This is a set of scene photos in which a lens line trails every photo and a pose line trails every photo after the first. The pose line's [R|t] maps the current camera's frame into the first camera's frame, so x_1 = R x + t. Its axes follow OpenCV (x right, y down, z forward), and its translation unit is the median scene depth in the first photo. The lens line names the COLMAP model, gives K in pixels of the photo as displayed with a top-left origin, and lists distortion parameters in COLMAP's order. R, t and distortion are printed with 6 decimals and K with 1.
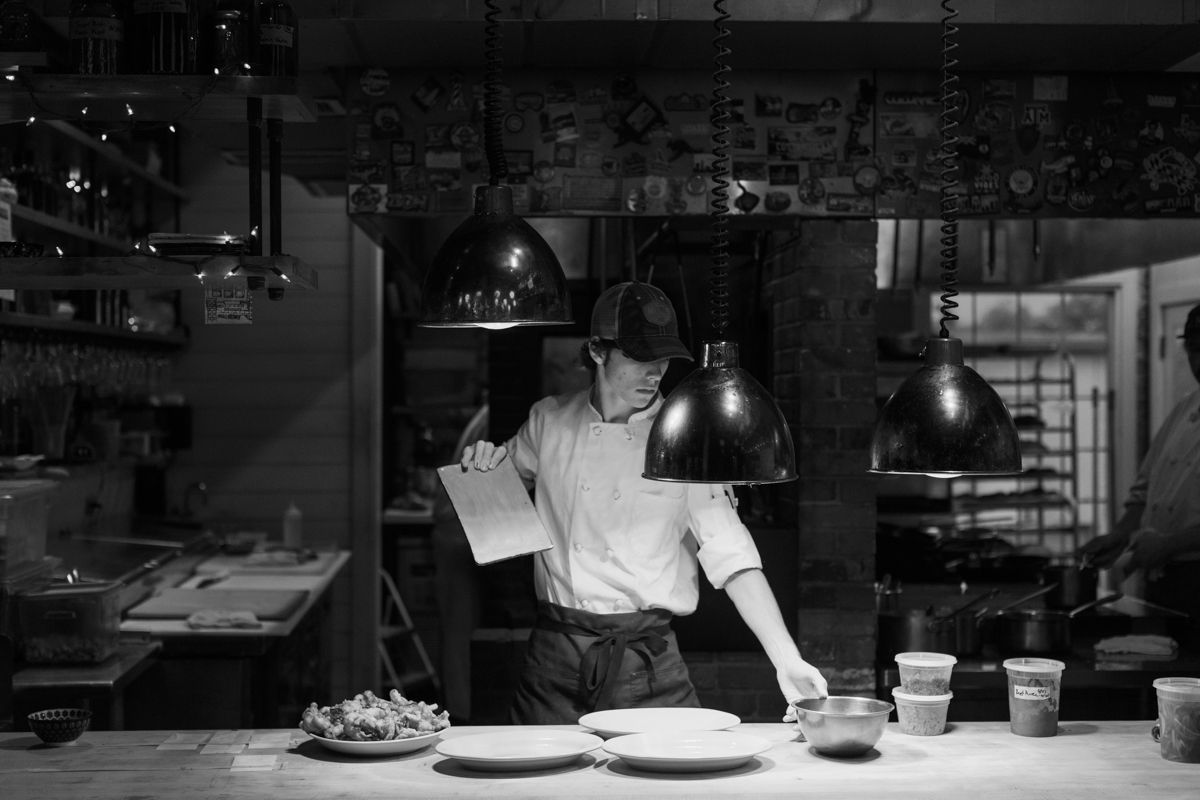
lens RADIAL K [[1800.2, 0, 600.0], [0, 1800.2, 400.0], [0, 0, 1]] dist [-0.031971, -0.078392]
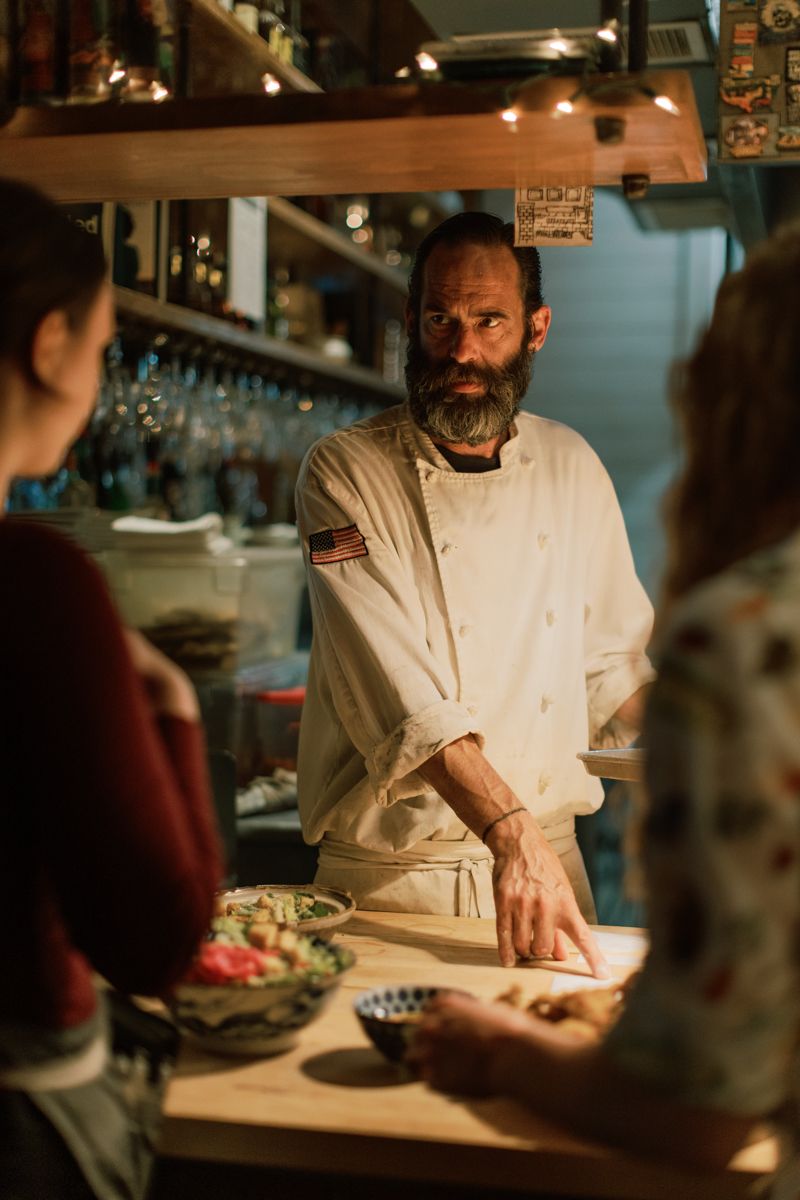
lens RADIAL K [[1693.6, 0, 400.0], [0, 1693.6, 600.0], [0, 0, 1]] dist [-0.005999, -0.036791]
pose [[0.962143, 0.025678, -0.271334, -0.078156], [-0.018466, 0.999406, 0.029097, 0.047536], [0.271920, -0.022985, 0.962045, 0.345273]]
